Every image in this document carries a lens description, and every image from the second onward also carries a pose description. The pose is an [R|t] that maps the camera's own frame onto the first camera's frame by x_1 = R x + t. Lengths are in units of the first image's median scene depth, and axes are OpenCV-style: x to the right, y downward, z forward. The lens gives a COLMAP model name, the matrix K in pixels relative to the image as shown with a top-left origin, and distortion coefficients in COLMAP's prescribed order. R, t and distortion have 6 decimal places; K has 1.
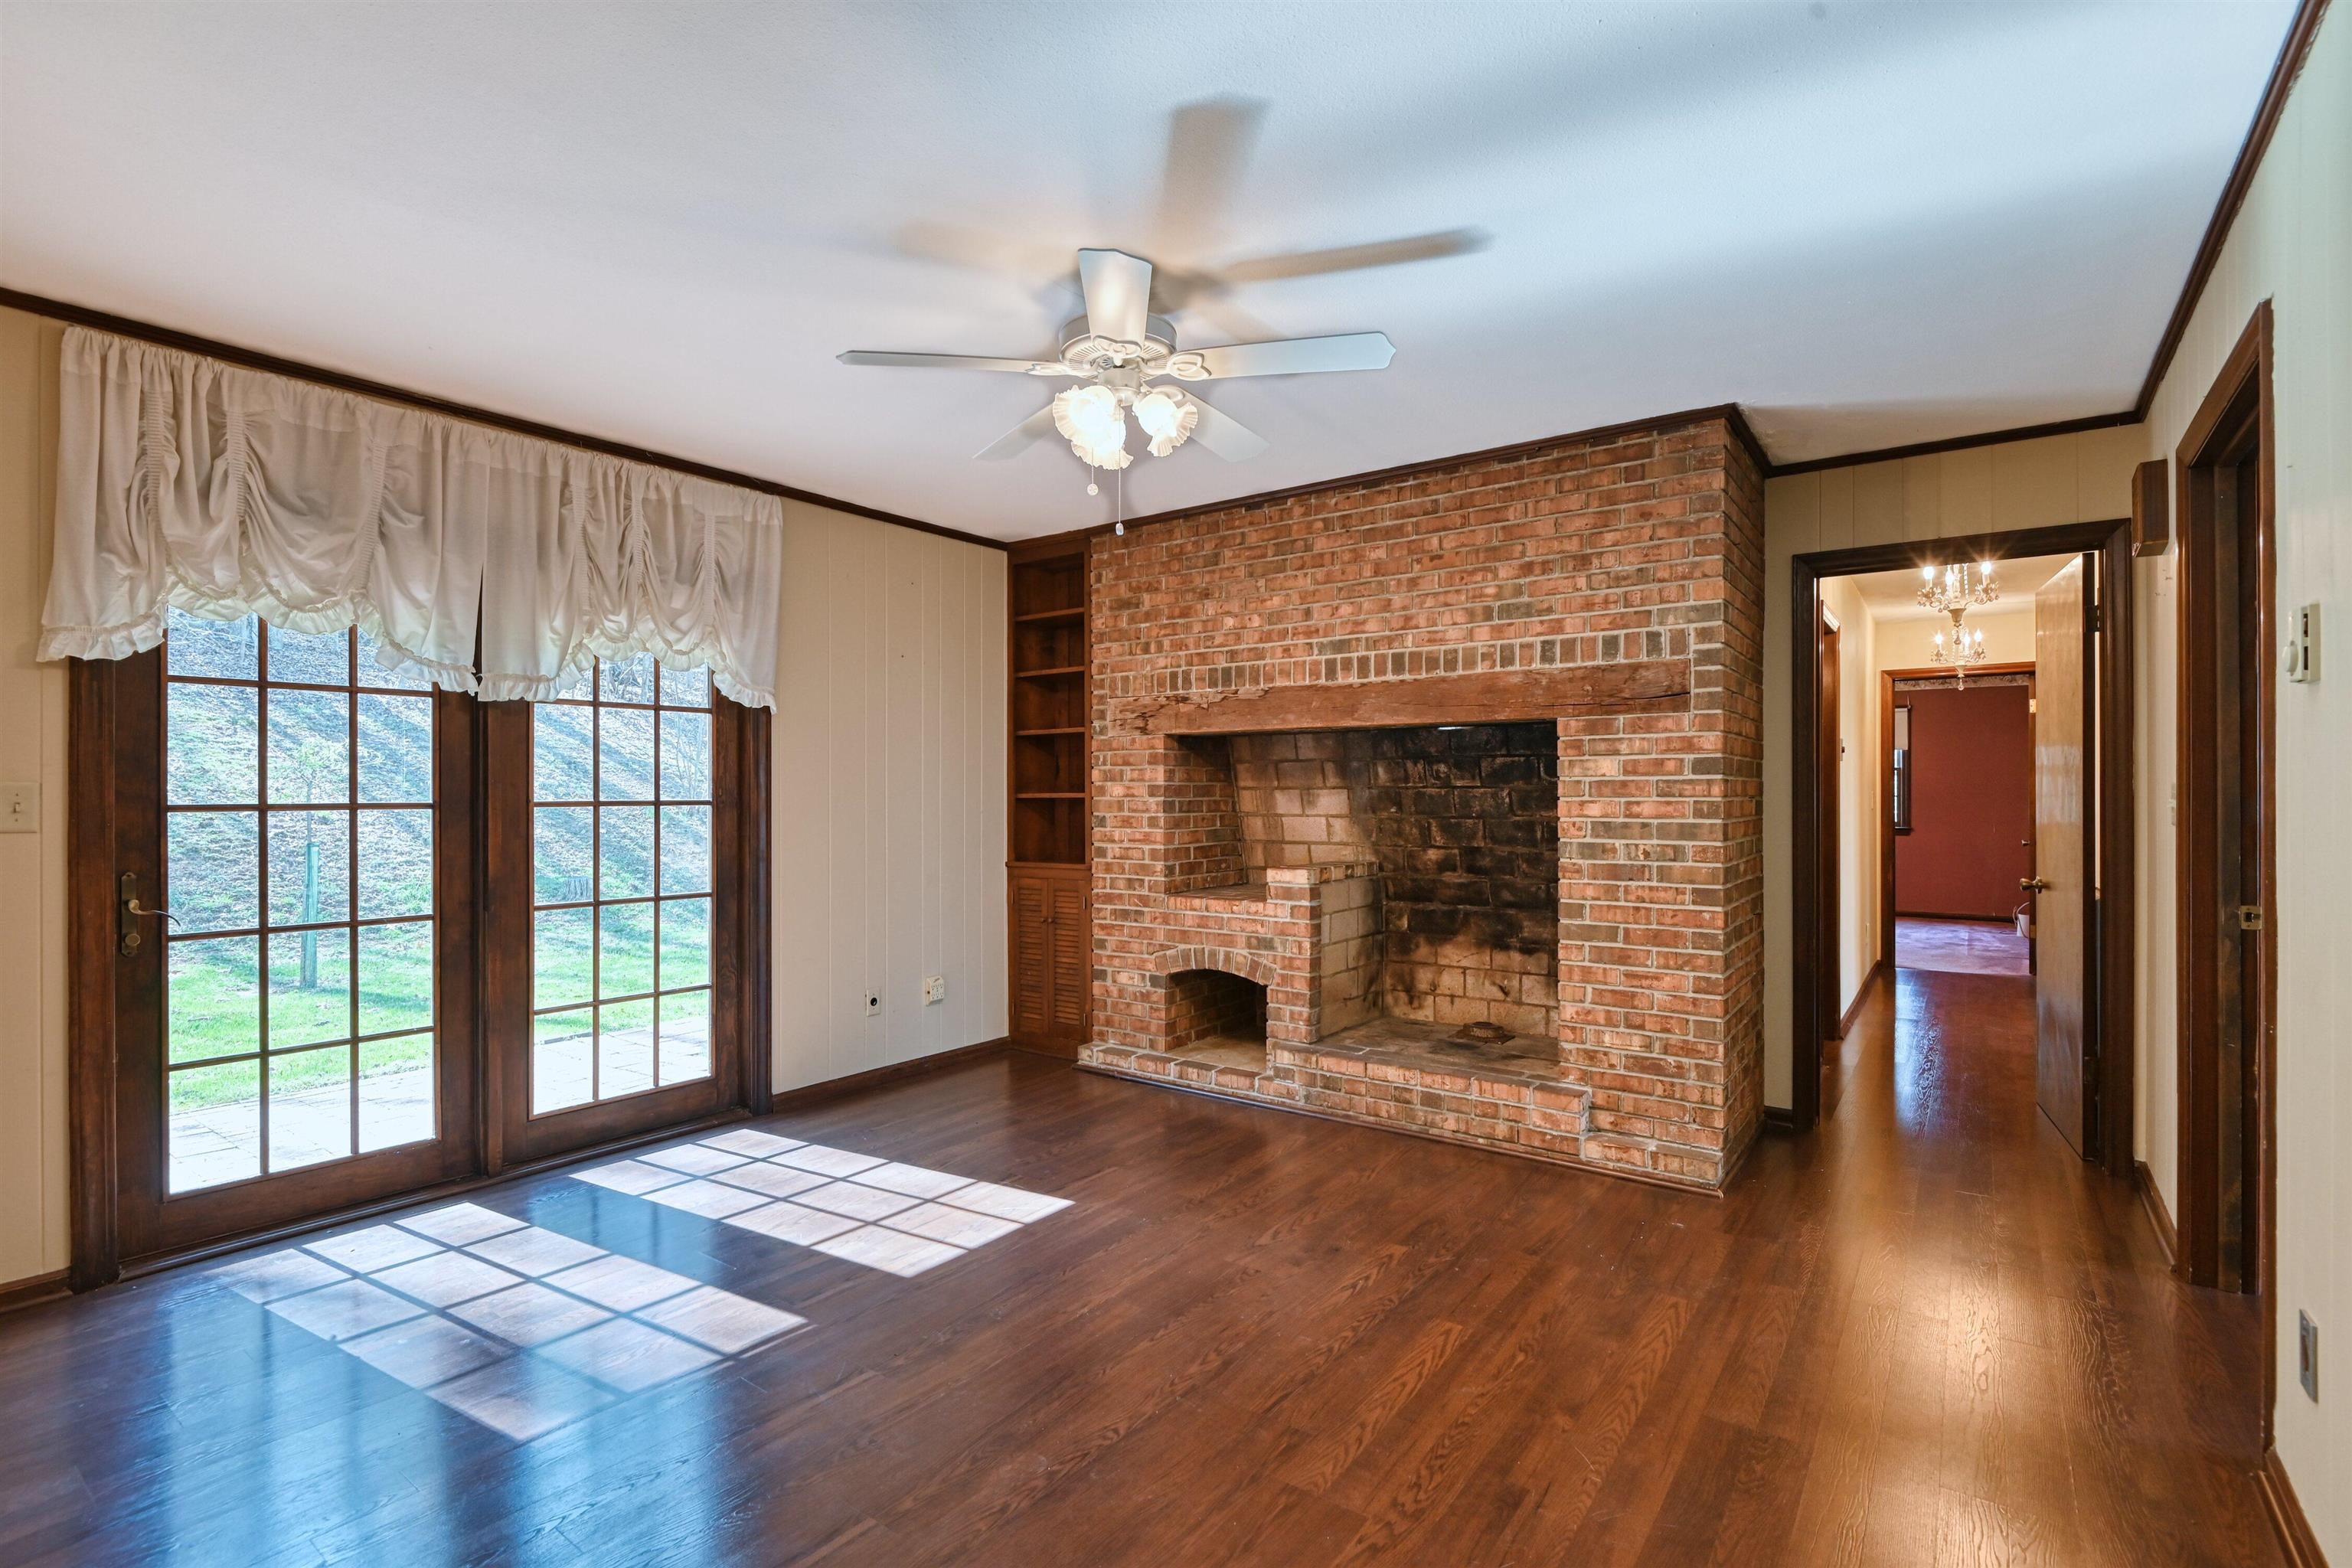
lens RADIAL K [[1094.5, 0, 1170.0], [0, 1094.5, 793.0], [0, 0, 1]] dist [0.000605, -0.006826]
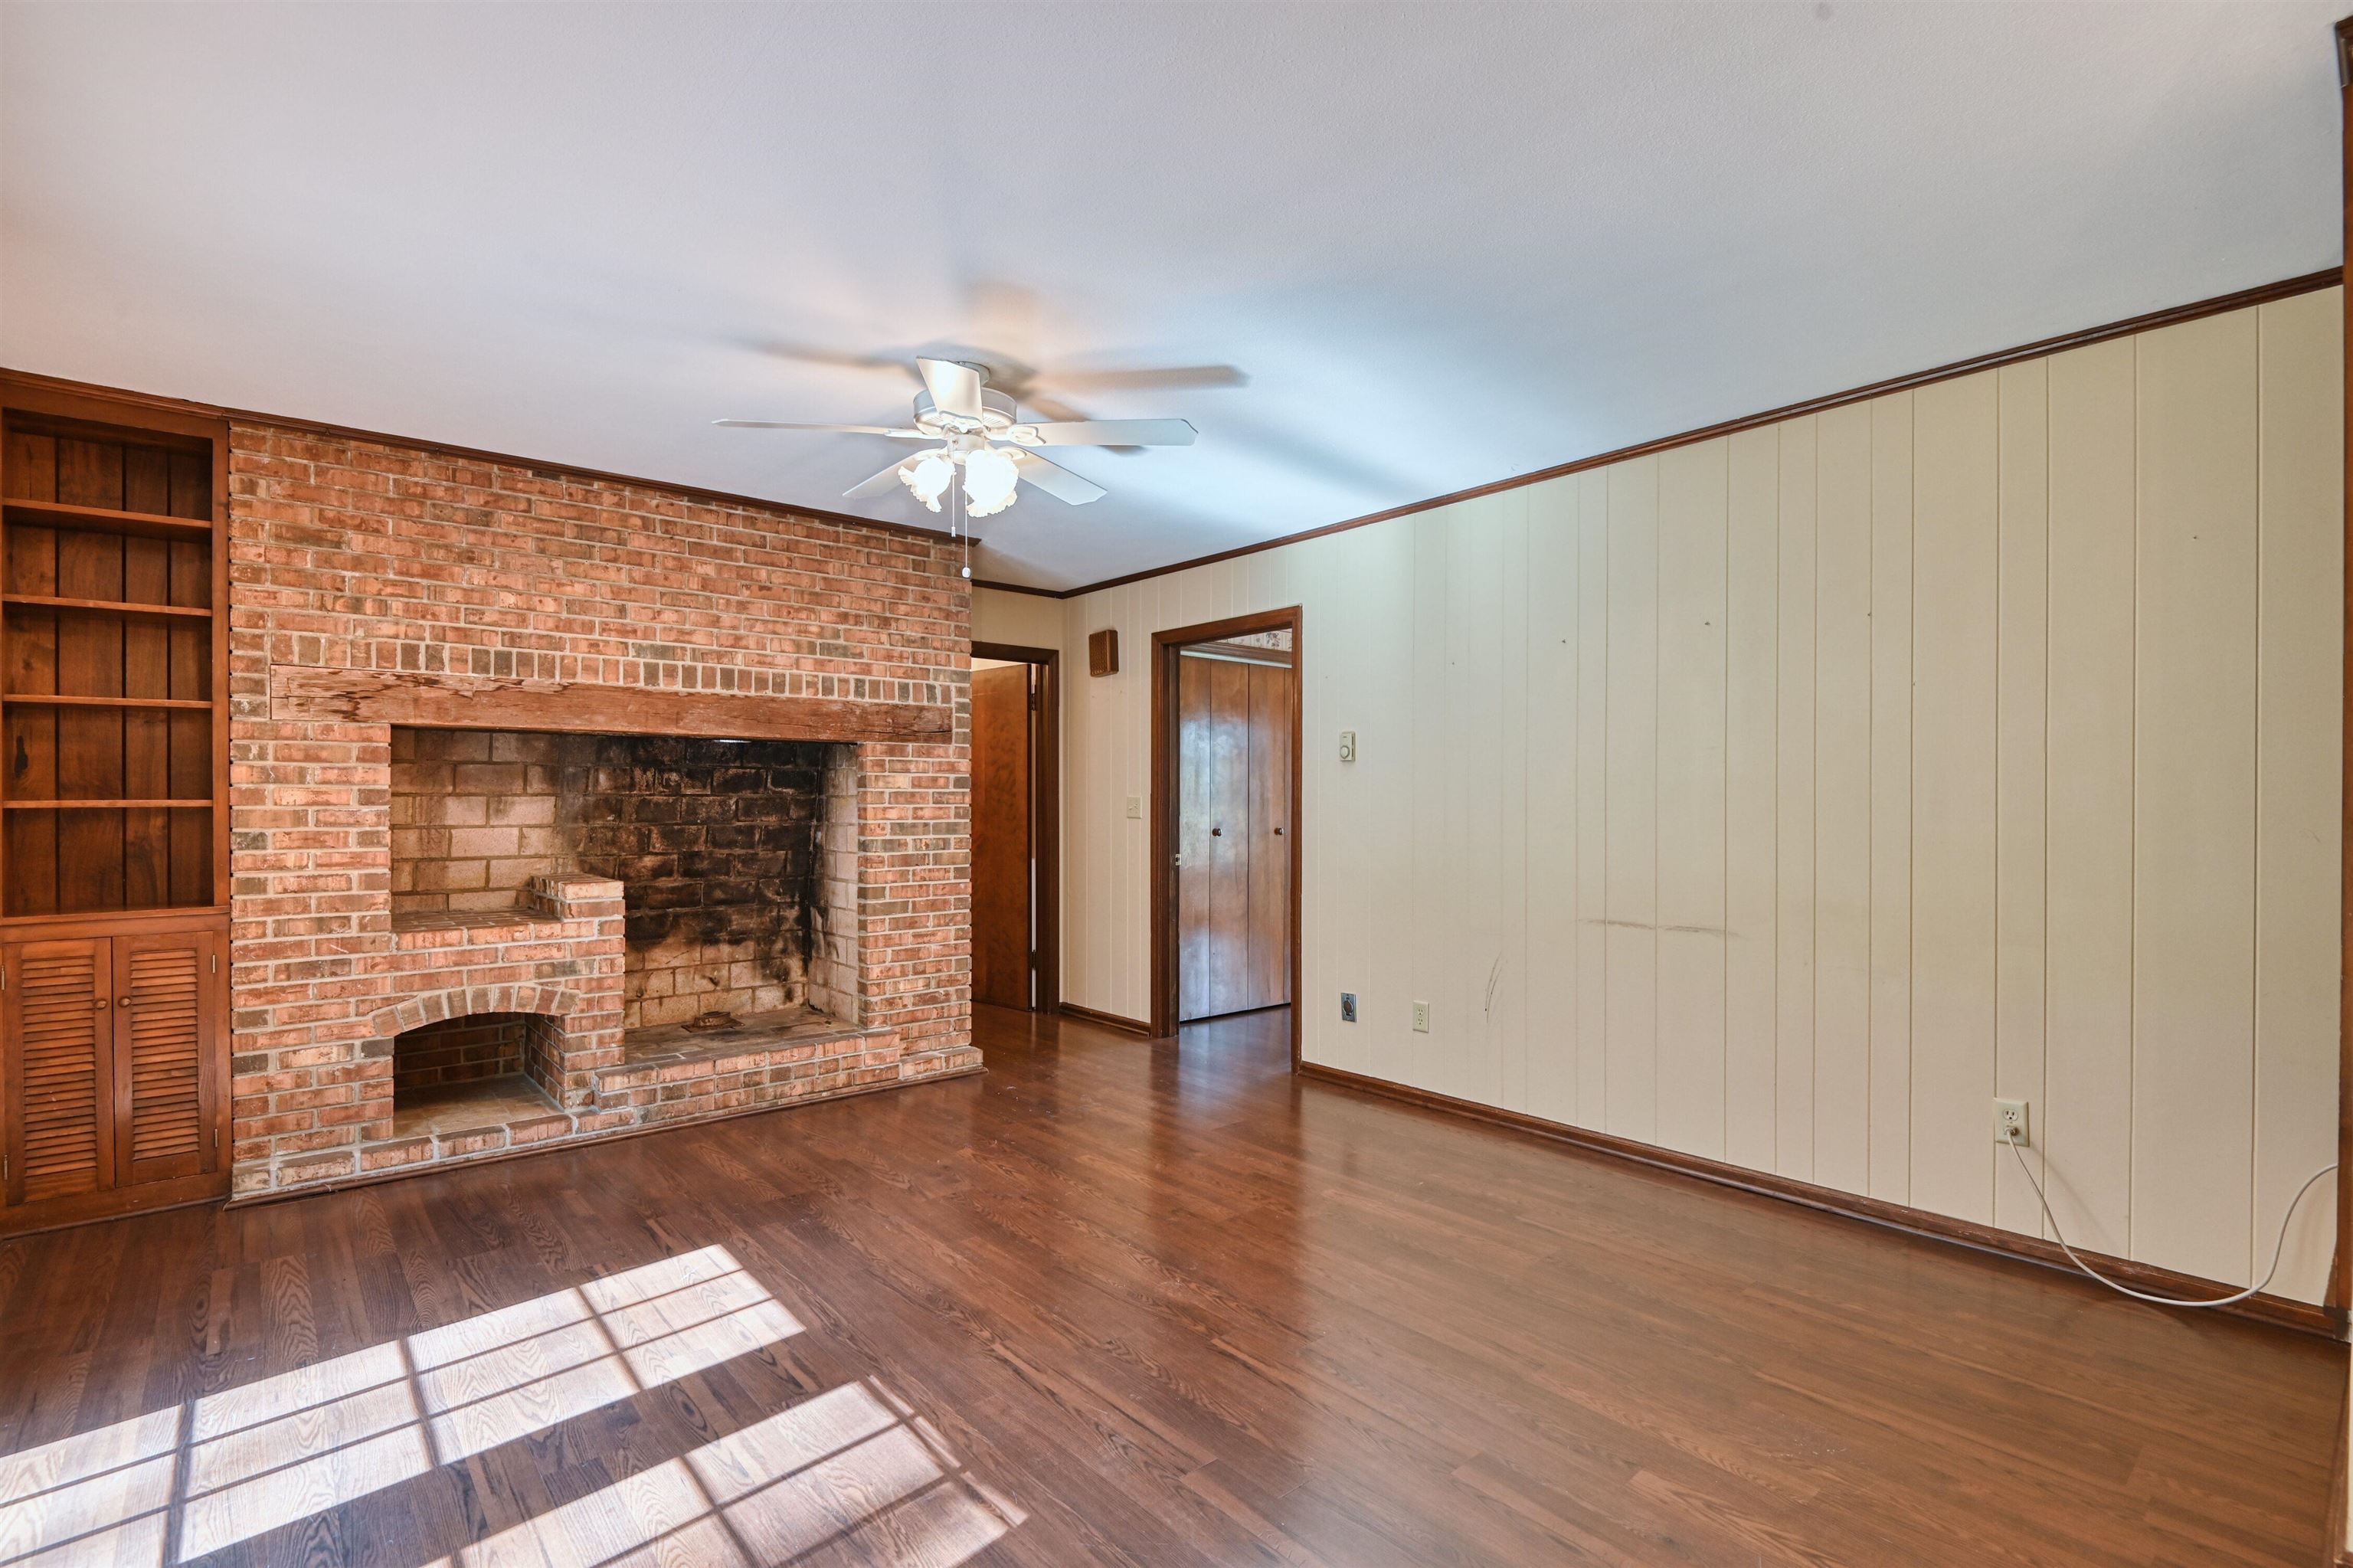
lens RADIAL K [[1095.0, 0, 1169.1], [0, 1095.0, 808.5], [0, 0, 1]] dist [0.000605, -0.006826]
pose [[0.225109, -0.005240, 0.974320, -0.707897], [-0.001629, 0.999982, 0.005754, 0.000726], [-0.974332, -0.002883, 0.225096, 0.333064]]
